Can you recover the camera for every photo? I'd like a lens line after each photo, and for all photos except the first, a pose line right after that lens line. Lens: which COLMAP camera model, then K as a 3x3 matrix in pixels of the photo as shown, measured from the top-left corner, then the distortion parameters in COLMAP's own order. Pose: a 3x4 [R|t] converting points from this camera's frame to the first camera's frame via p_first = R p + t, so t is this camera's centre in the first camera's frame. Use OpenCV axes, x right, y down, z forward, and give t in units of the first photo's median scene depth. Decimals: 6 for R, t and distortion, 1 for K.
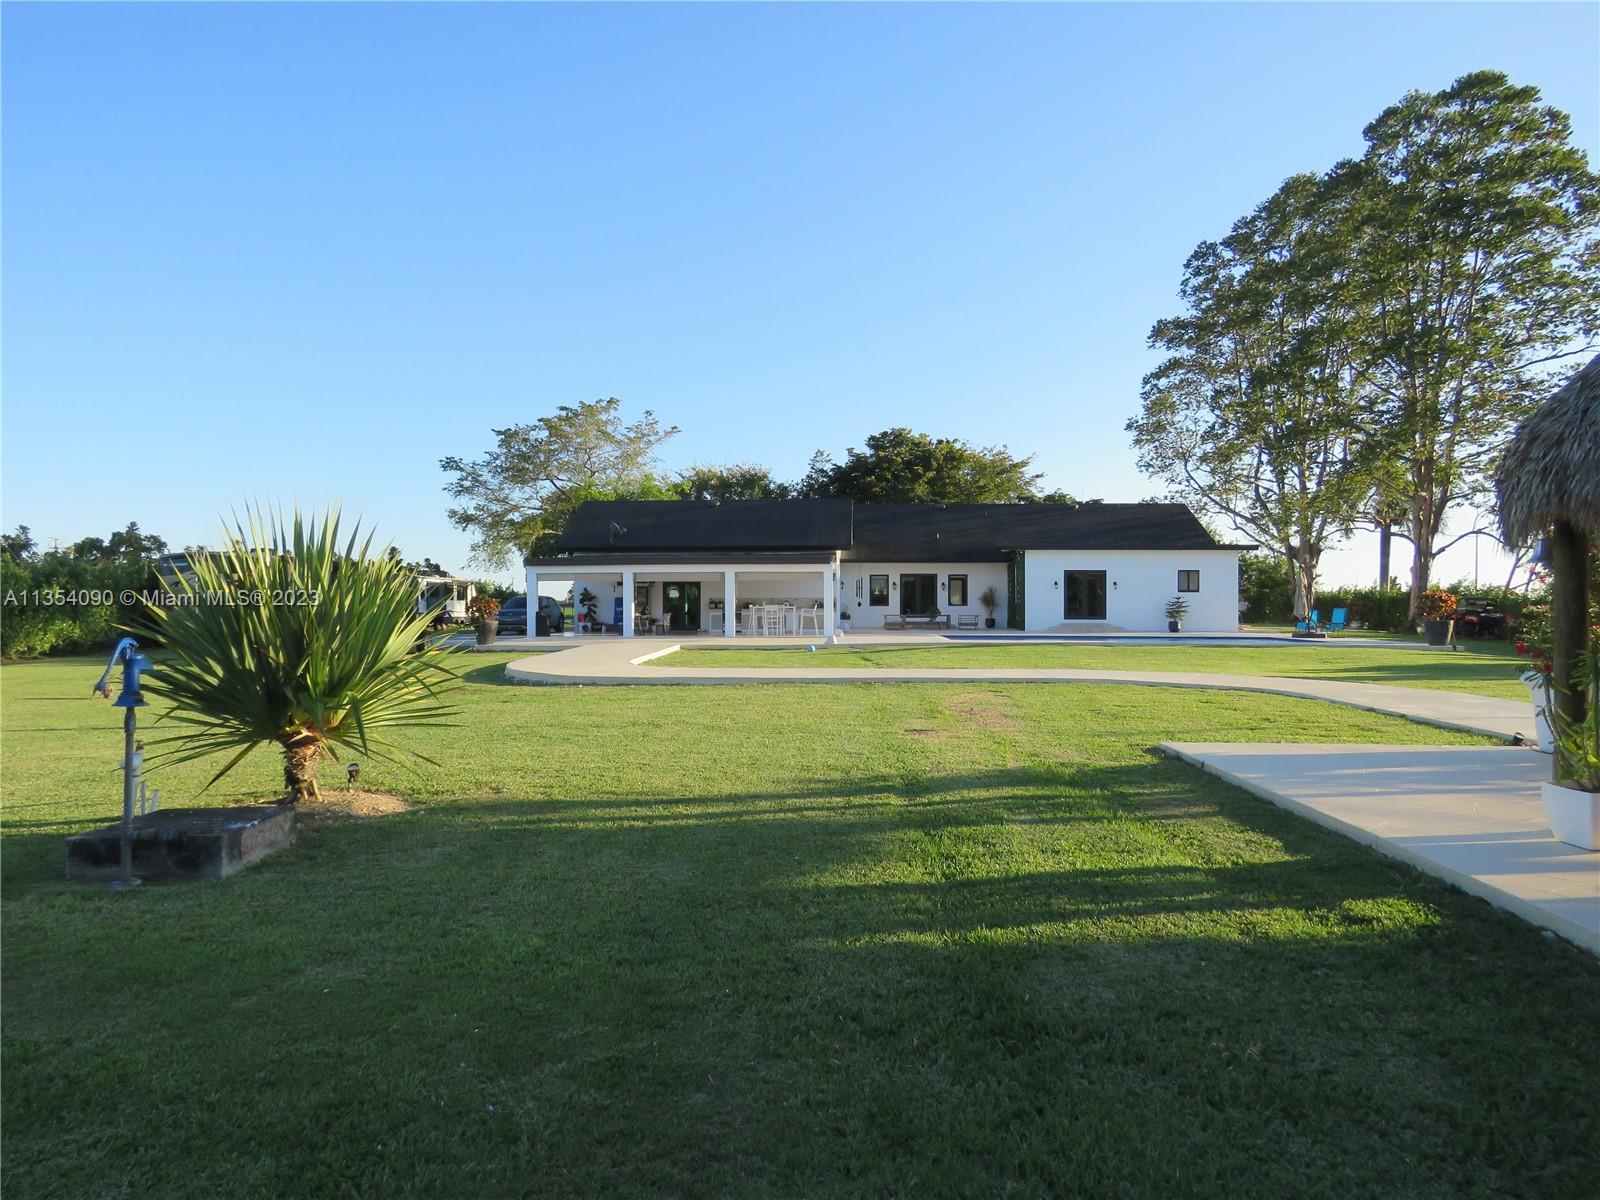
lens RADIAL K [[1036.3, 0, 794.8], [0, 1036.3, 576.7], [0, 0, 1]] dist [0.004828, 0.002330]
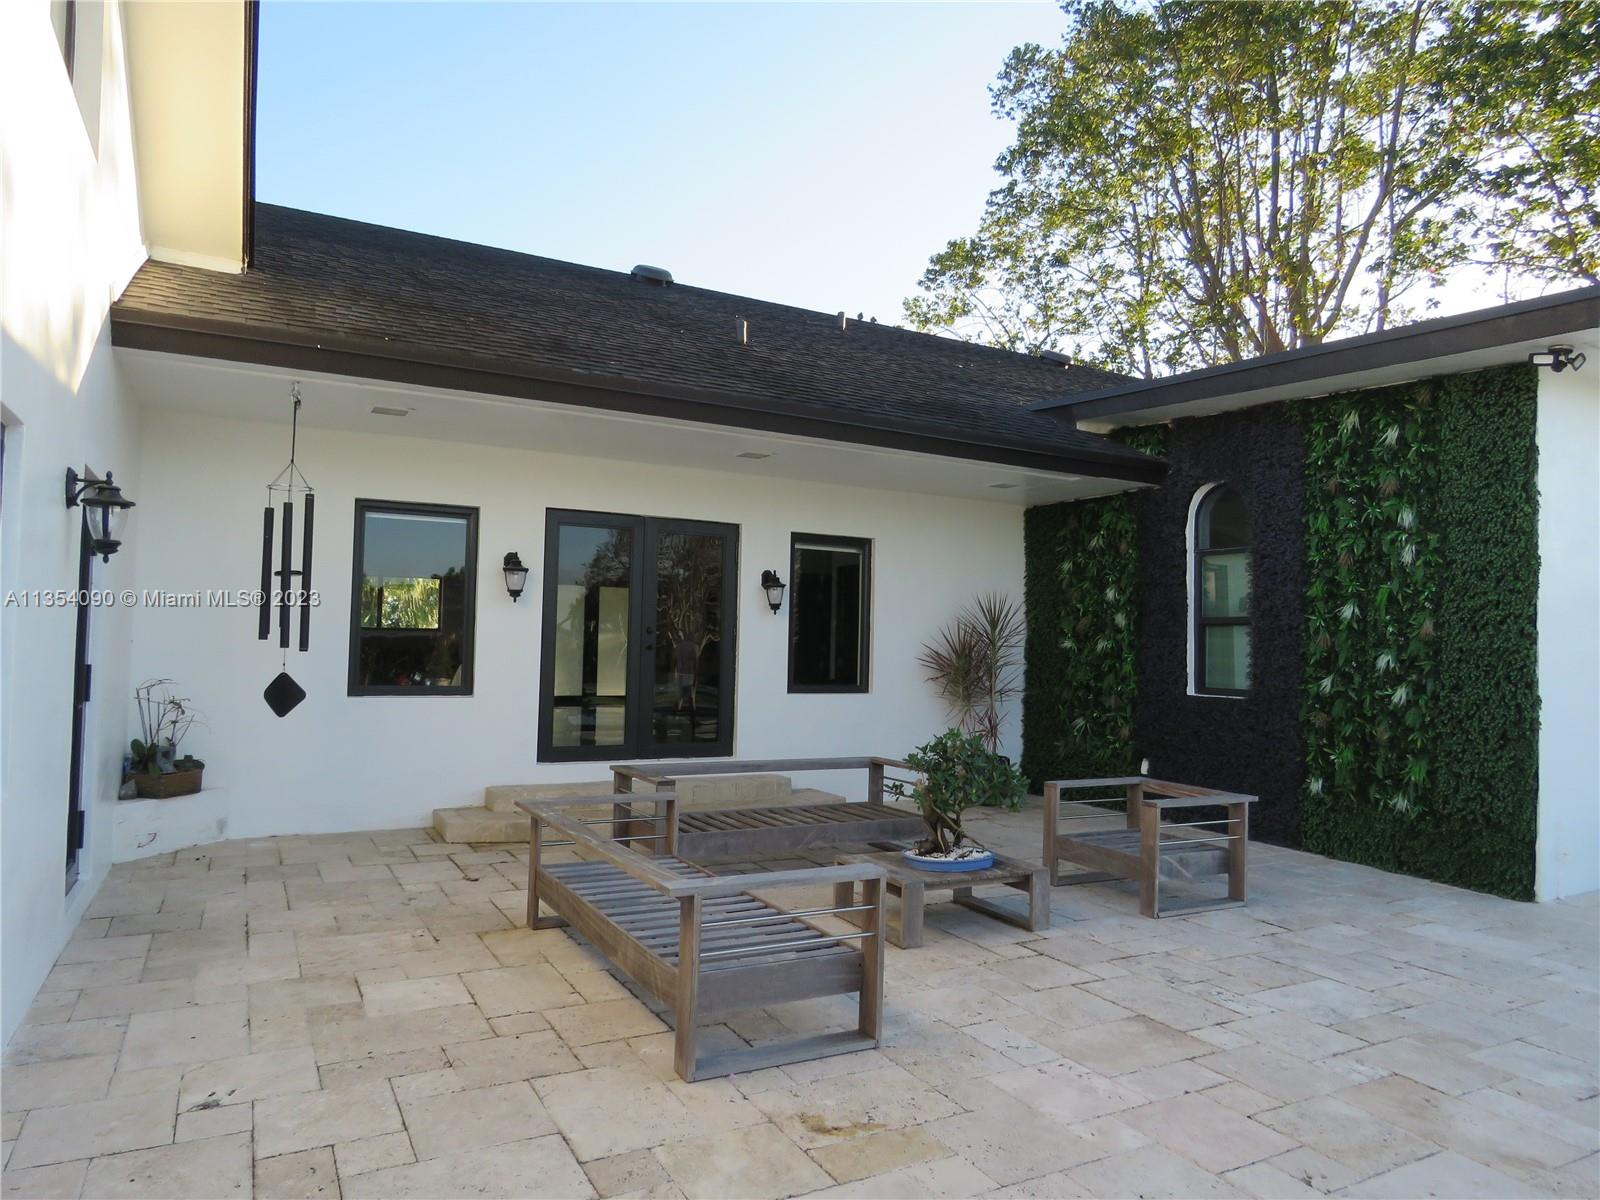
lens RADIAL K [[1031.1, 0, 776.2], [0, 1031.1, 599.7], [0, 0, 1]] dist [-0.003700, 0.004908]
pose [[0.847609, 0.040150, 0.529100, 0.037732], [-0.034882, 0.999192, -0.019942, 0.012462], [-0.529474, -0.001553, 0.848325, 0.706642]]
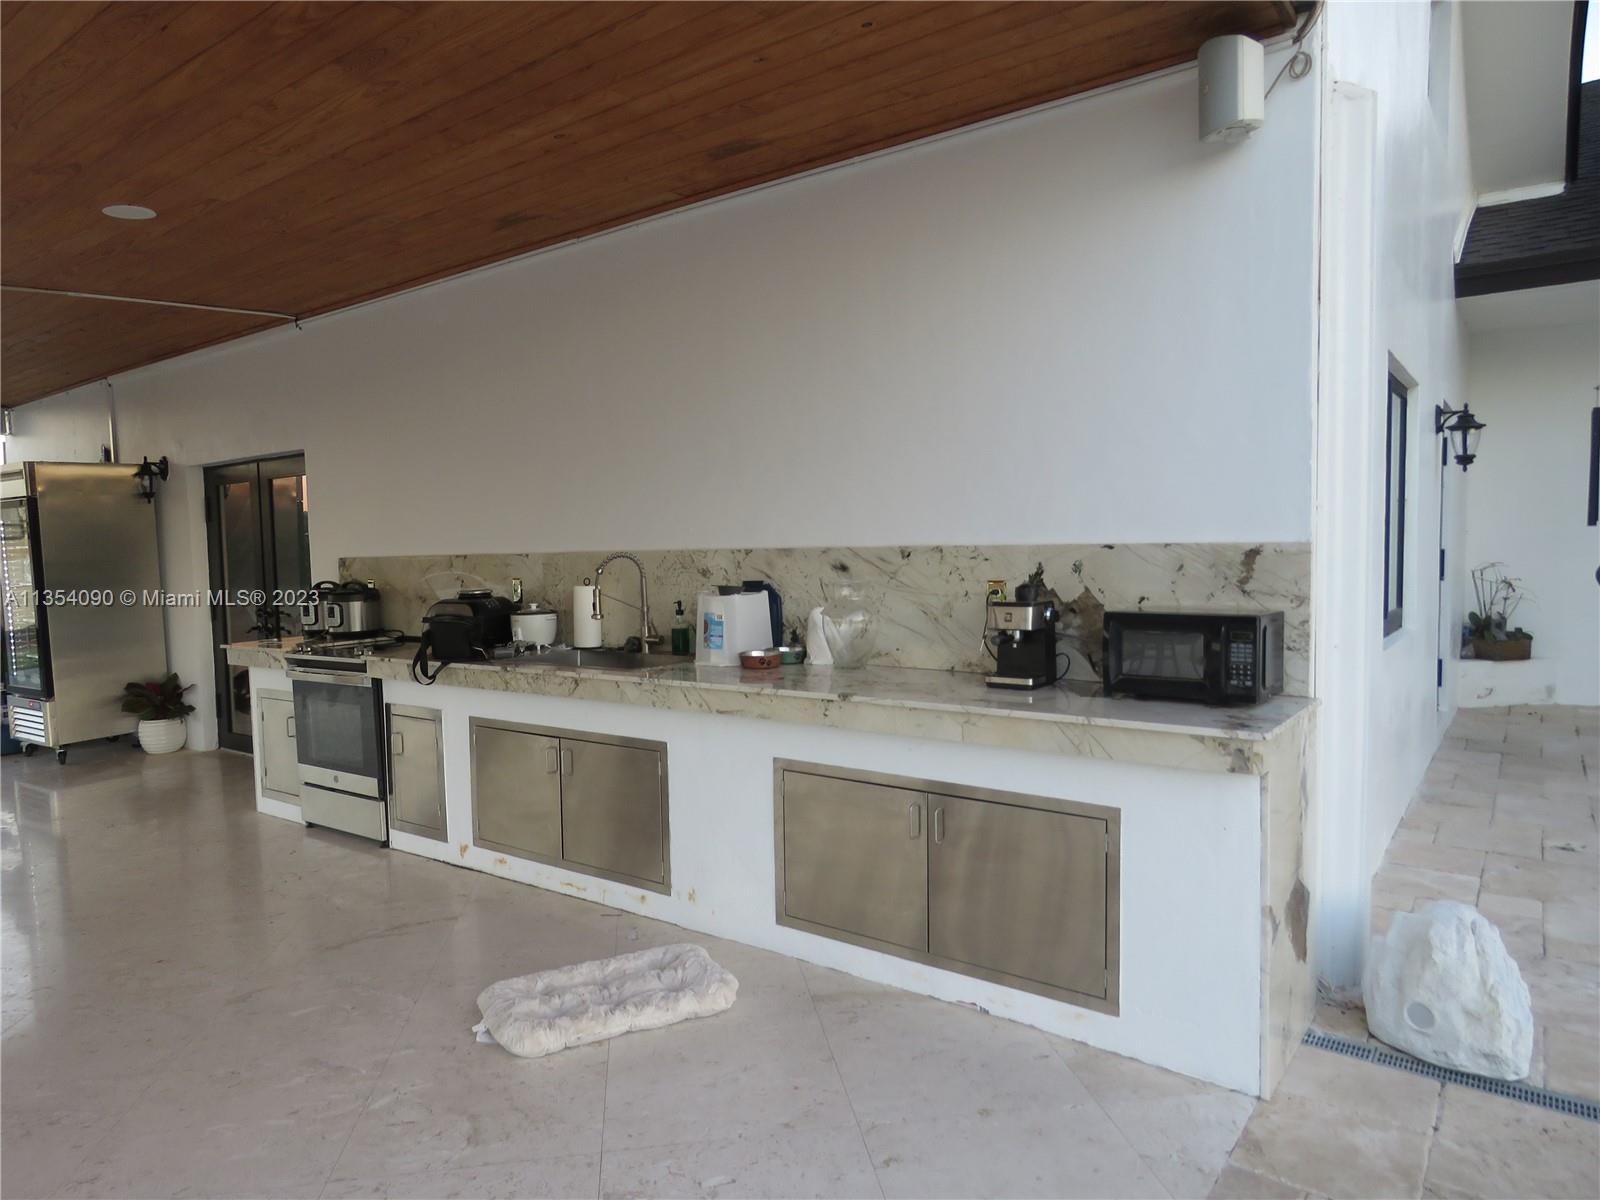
lens RADIAL K [[1027.4, 0, 796.1], [0, 1027.4, 598.5], [0, 0, 1]] dist [-0.002181, 0.003773]
pose [[0.853841, 0.020388, -0.520134, 0.032564], [0.027238, 0.996114, 0.083759, 0.012187], [0.519820, -0.085685, 0.849968, 0.674478]]
